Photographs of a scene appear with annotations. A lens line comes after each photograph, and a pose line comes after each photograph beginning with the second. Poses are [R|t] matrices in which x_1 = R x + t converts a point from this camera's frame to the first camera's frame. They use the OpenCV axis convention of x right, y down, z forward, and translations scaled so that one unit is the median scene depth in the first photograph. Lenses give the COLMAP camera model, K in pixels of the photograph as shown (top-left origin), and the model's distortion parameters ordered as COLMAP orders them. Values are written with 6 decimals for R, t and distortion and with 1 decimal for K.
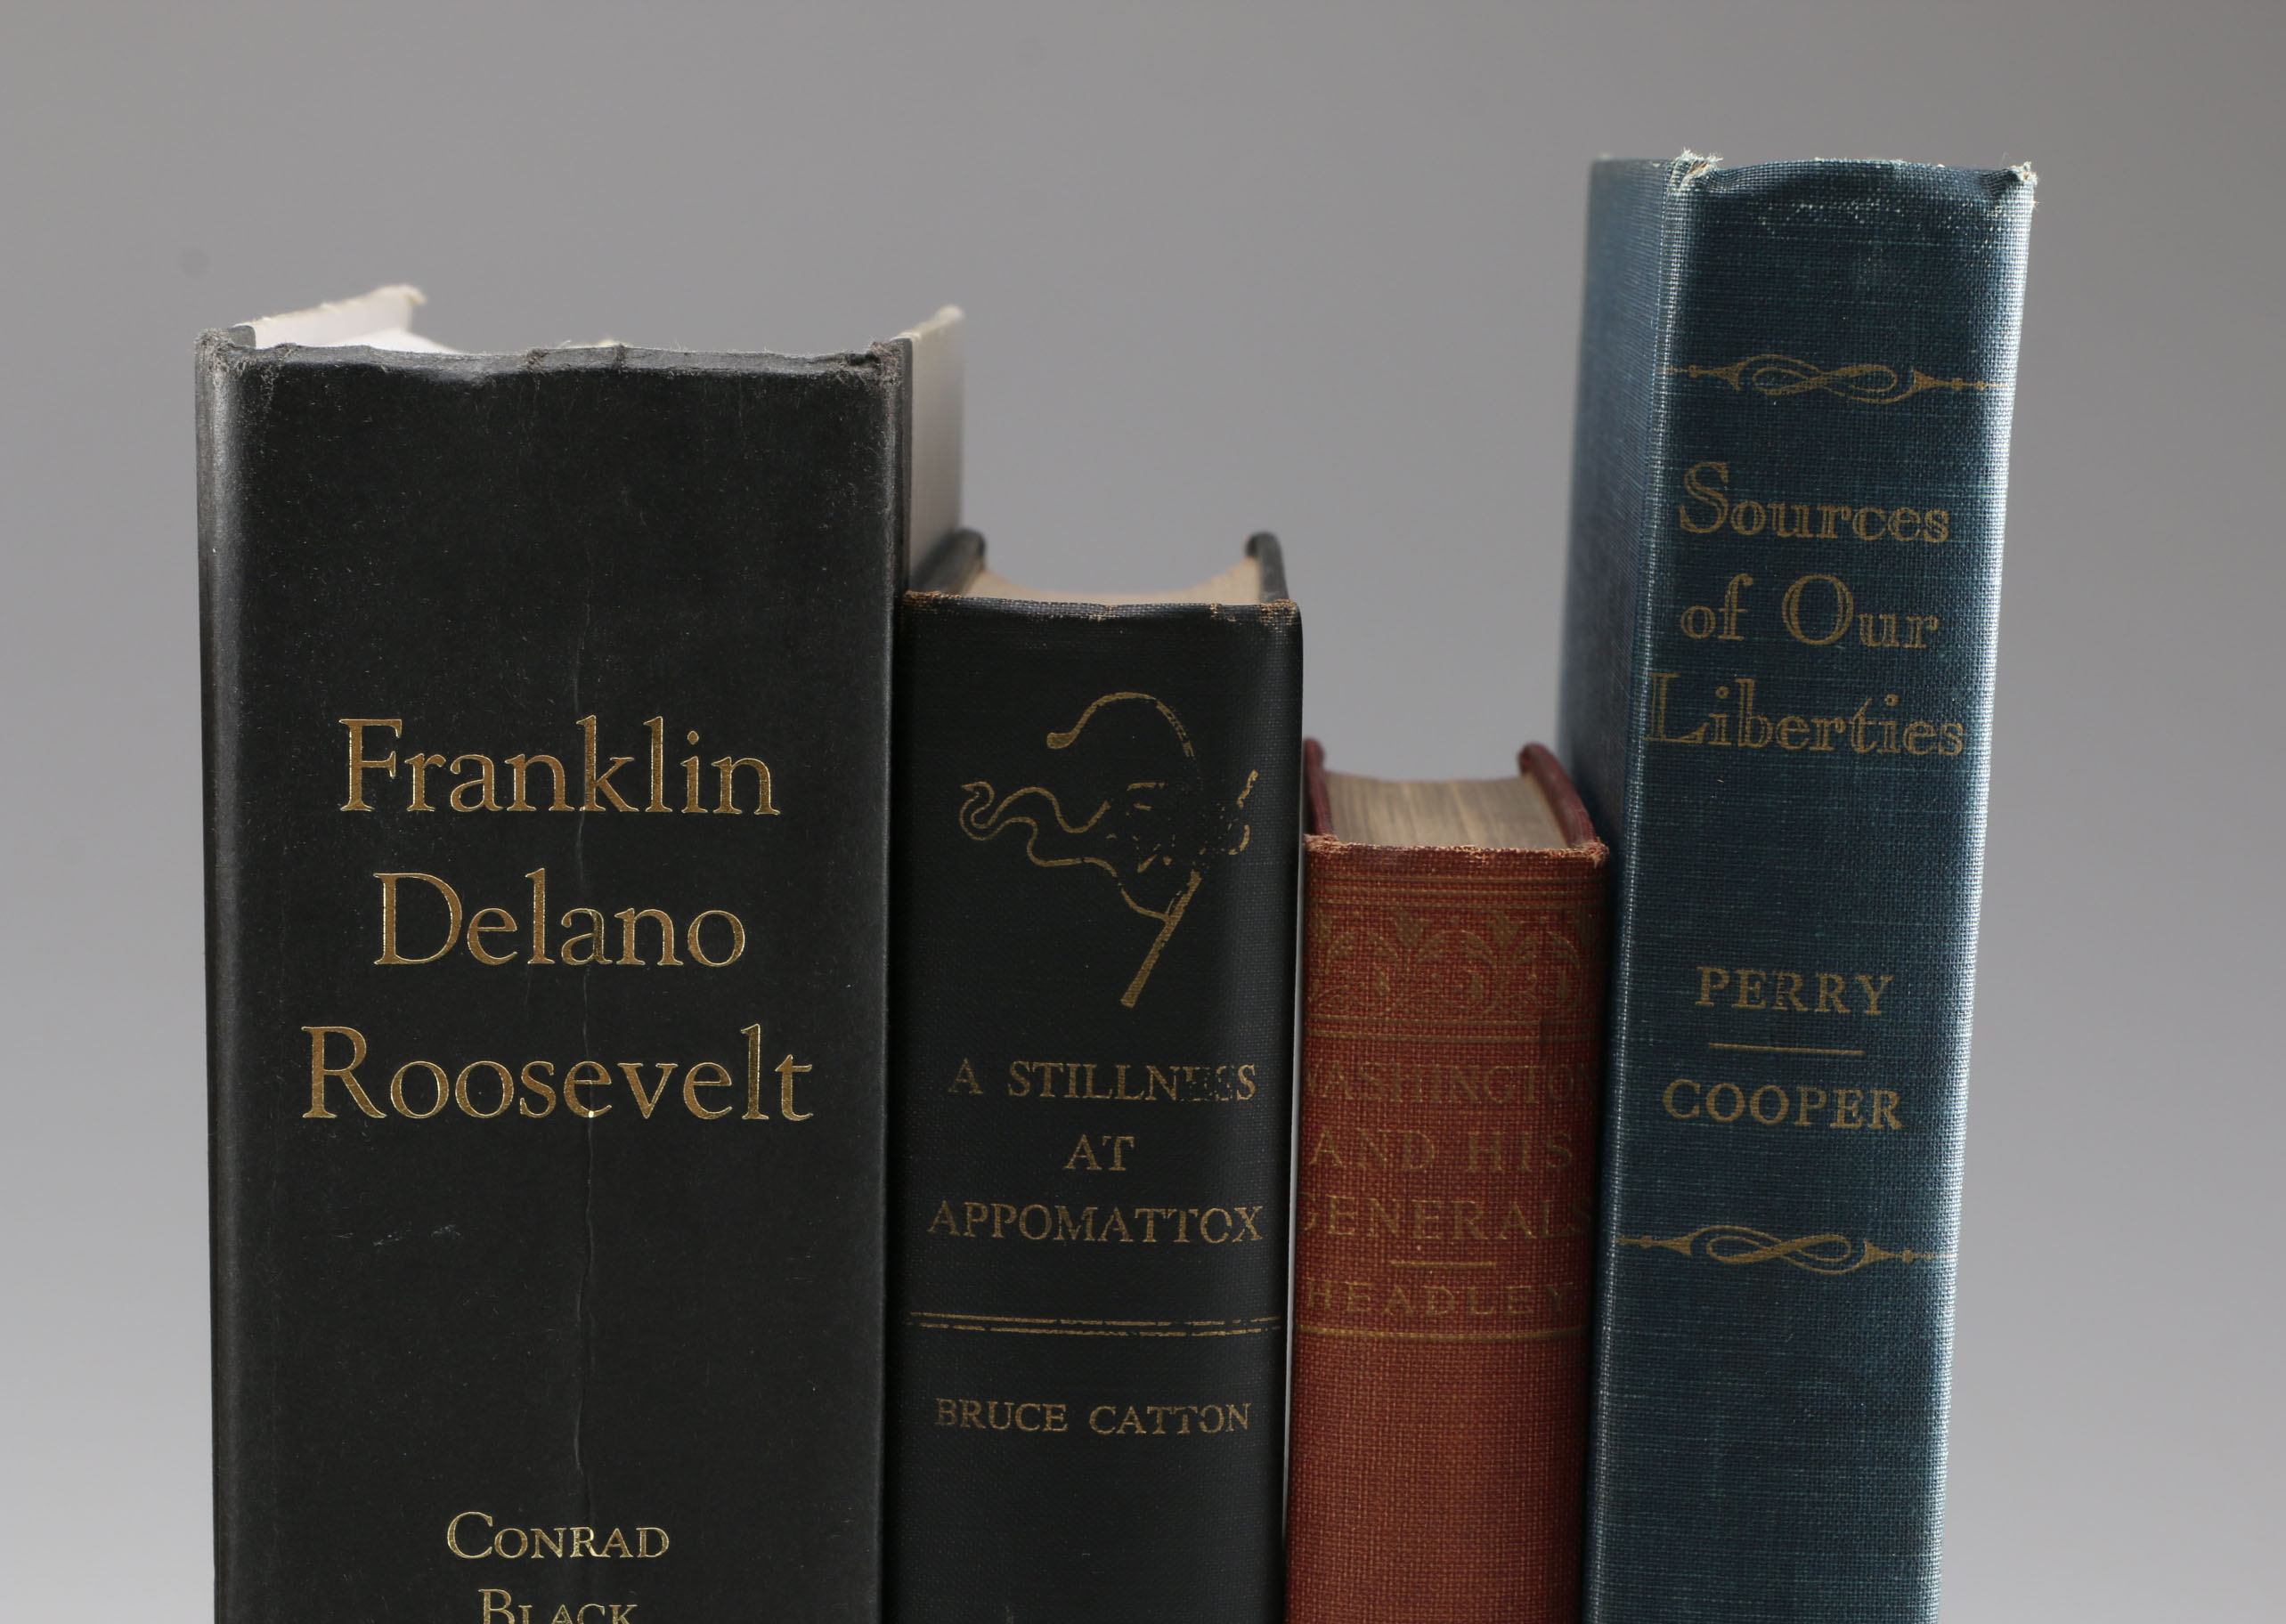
lens RADIAL K [[7150.0, 0, 1144.8], [0, 7150.0, 819.2], [0, 0, 1]] dist [0.314480, 0.000000]
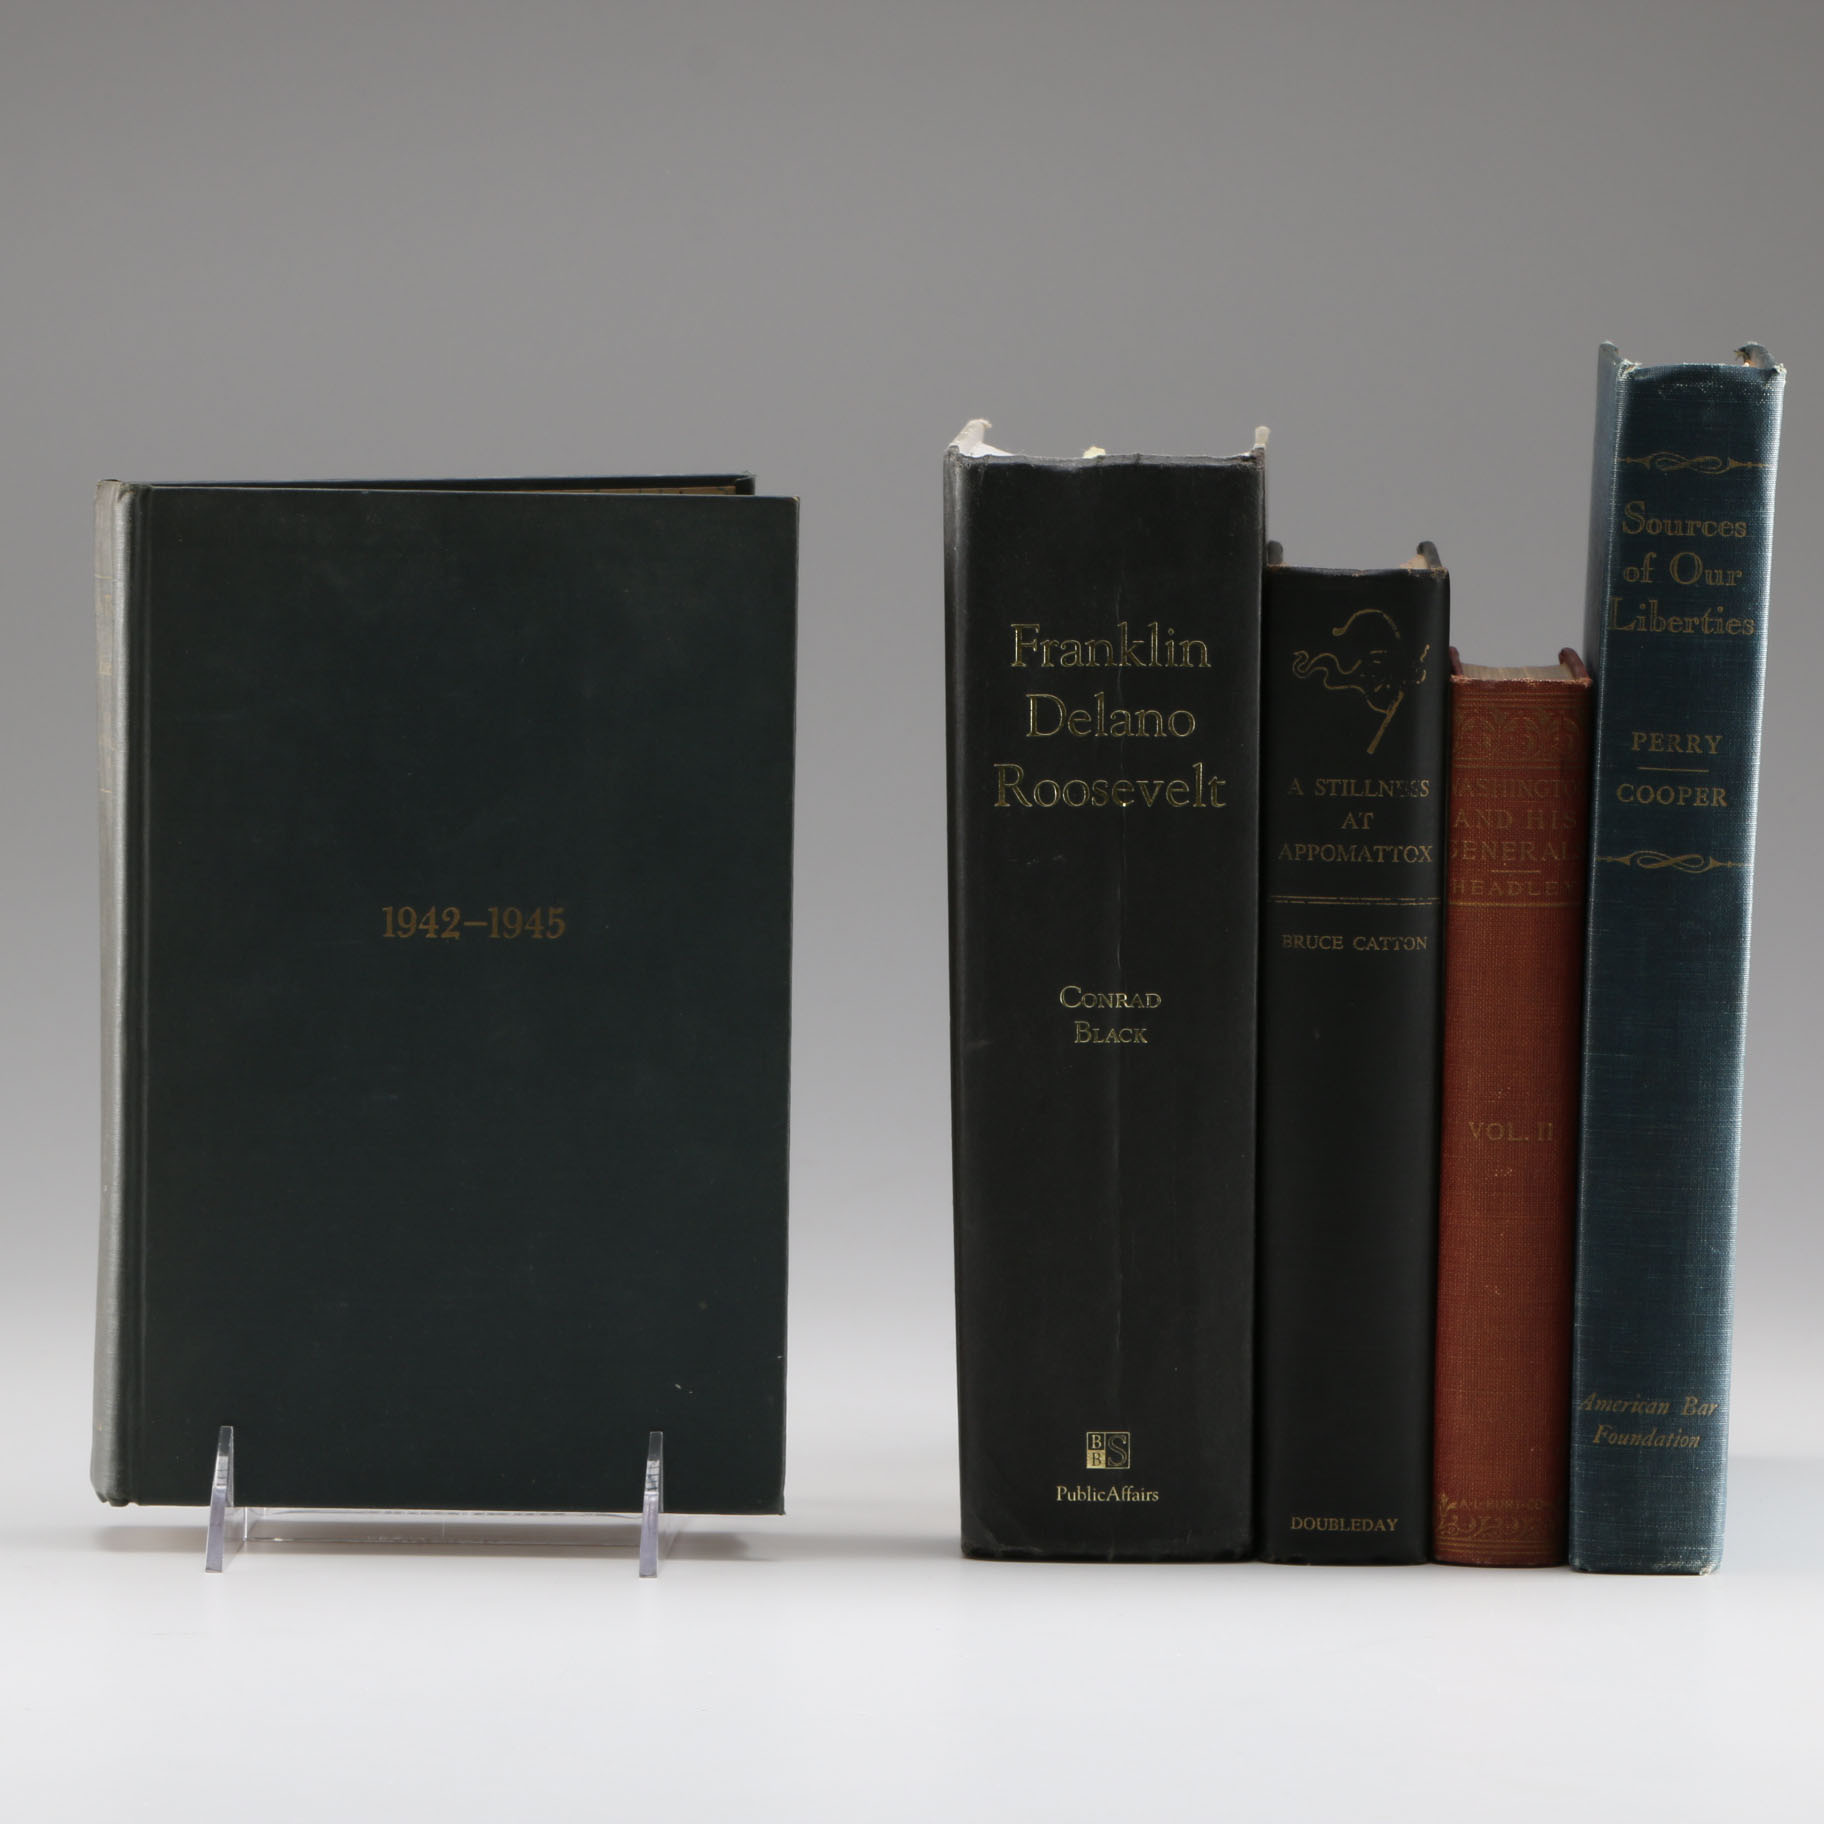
lens RADIAL K [[9505.1, 0, 901.8], [0, 9505.1, 904.2], [0, 0, 1]] dist [0.777515, 0.000000]
pose [[0.999487, -0.005389, -0.031563, -0.053802], [0.005029, 0.999922, -0.011466, 0.104919], [0.031622, 0.011301, 0.999436, -1.913265]]
